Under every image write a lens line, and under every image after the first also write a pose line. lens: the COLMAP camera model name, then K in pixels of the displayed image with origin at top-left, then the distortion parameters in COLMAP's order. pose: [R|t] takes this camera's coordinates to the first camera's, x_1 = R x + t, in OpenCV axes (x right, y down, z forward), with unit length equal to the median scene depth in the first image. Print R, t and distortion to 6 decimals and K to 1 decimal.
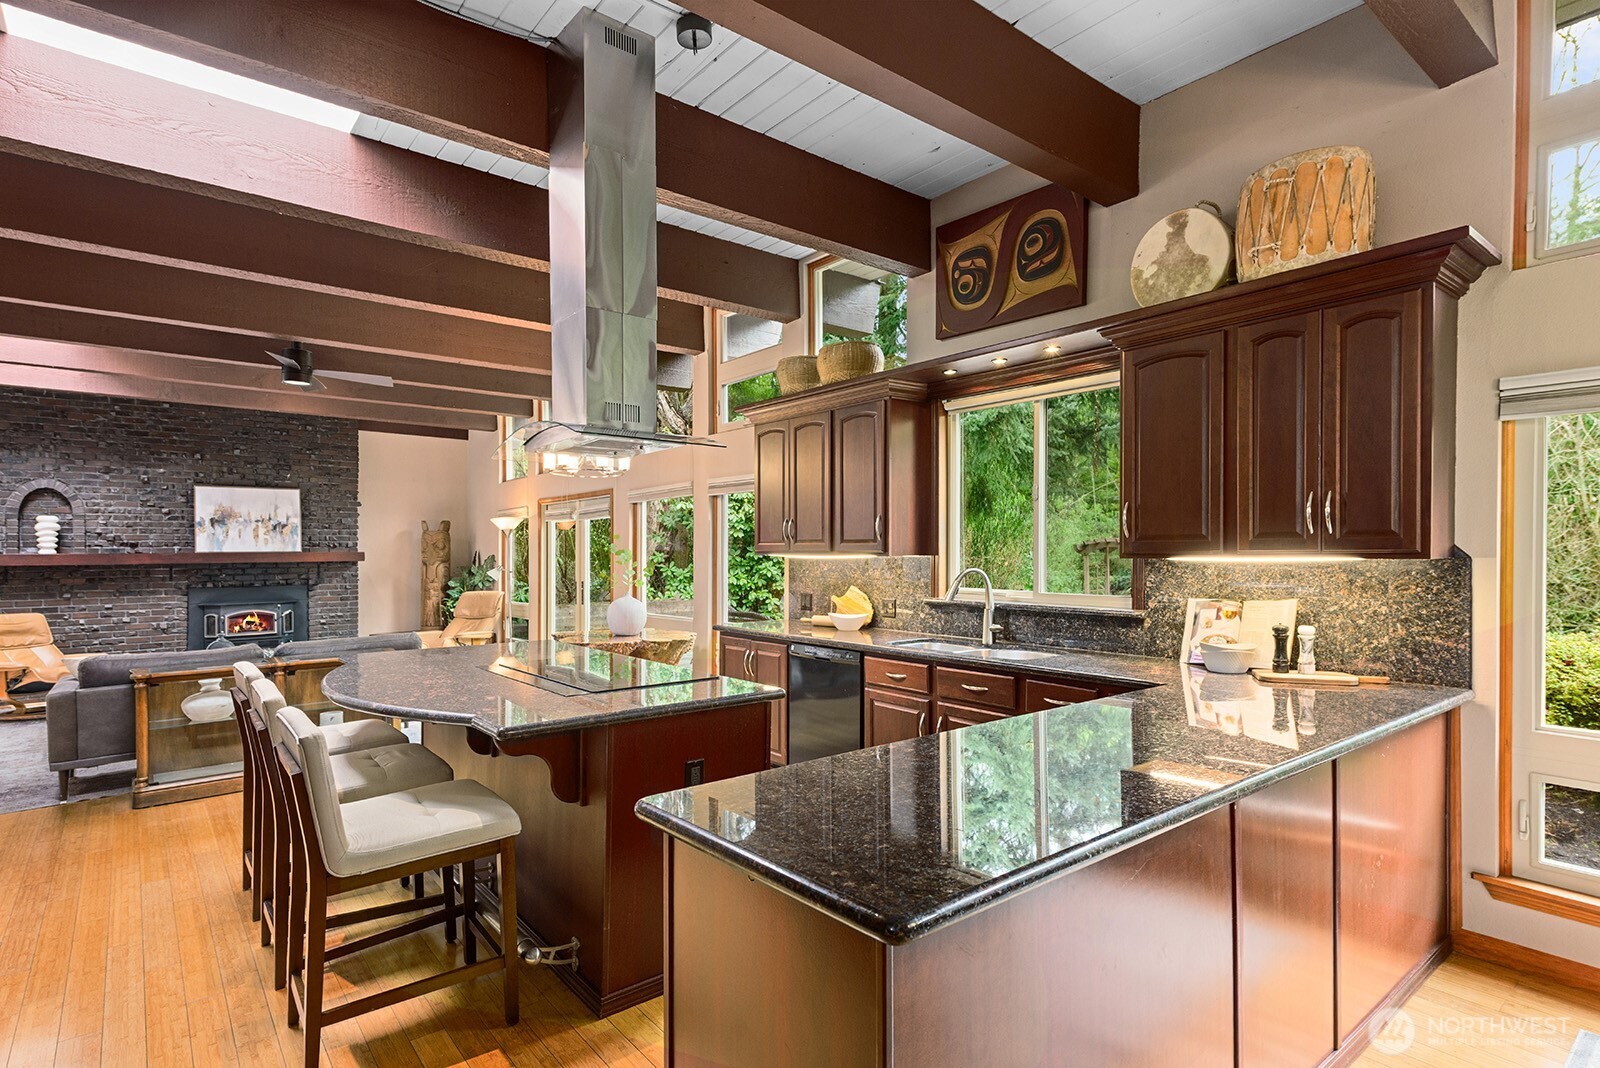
lens RADIAL K [[823.9, 0, 800.3], [0, 823.9, 550.8], [0, 0, 1]] dist [0.022787, 0.001240]
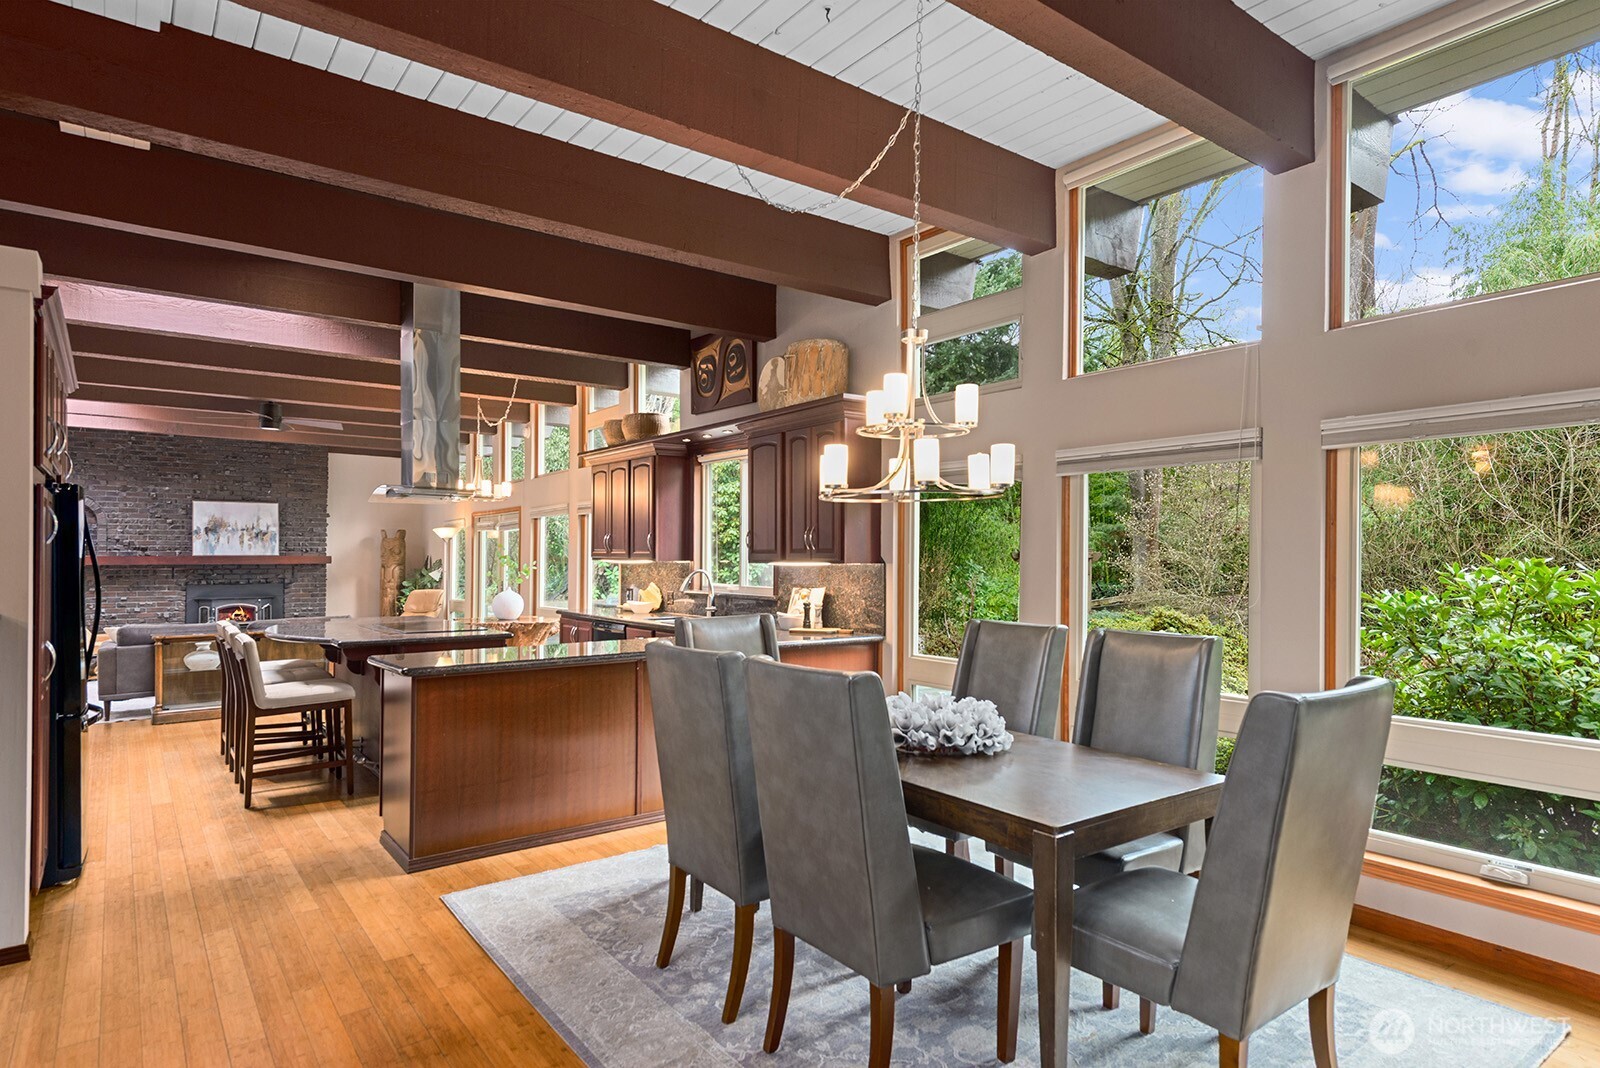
lens RADIAL K [[894.4, 0, 806.0], [0, 894.4, 545.0], [0, 0, 1]] dist [0.022012, -0.001404]
pose [[0.999574, 0.006184, -0.028511, 0.216480], [-0.006570, 0.999888, -0.013469, -0.001459], [0.028425, 0.013651, 0.999503, -0.305744]]
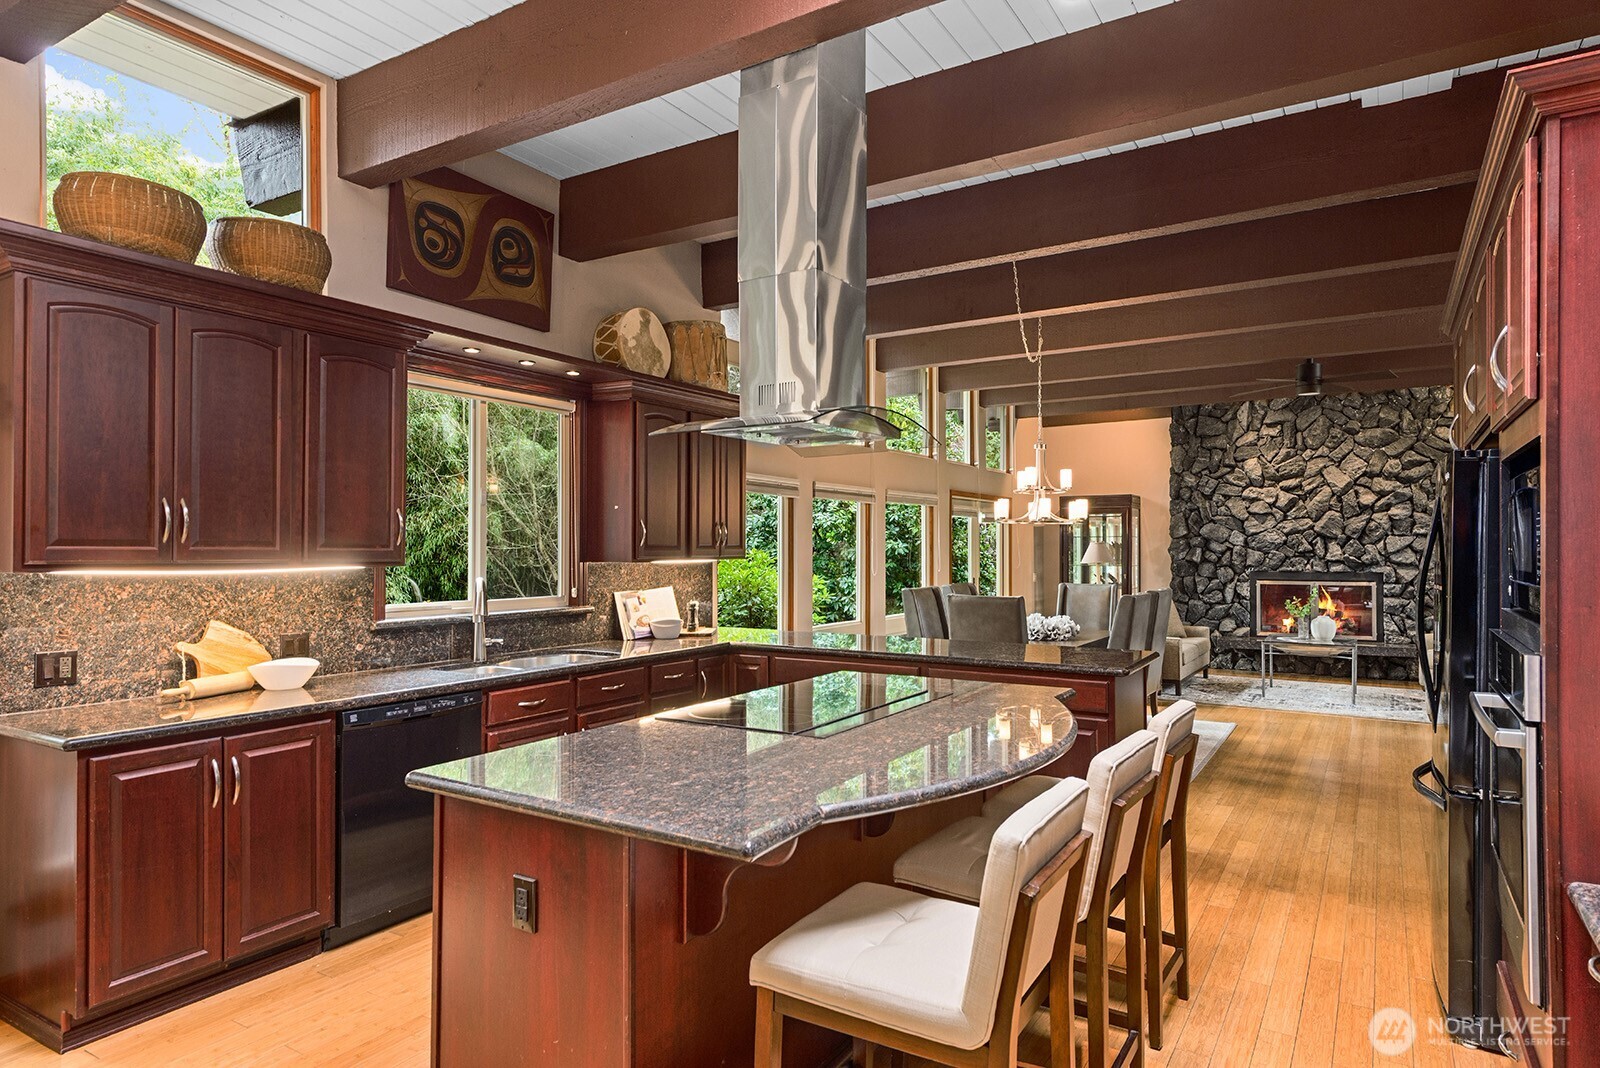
lens RADIAL K [[944.2, 0, 804.9], [0, 944.2, 553.3], [0, 0, 1]] dist [0.020800, -0.001739]
pose [[-0.336275, 0.002219, 0.941761, -0.418074], [0.007349, 0.999973, 0.000268, -0.001518], [-0.941735, 0.007011, -0.336282, 0.486499]]
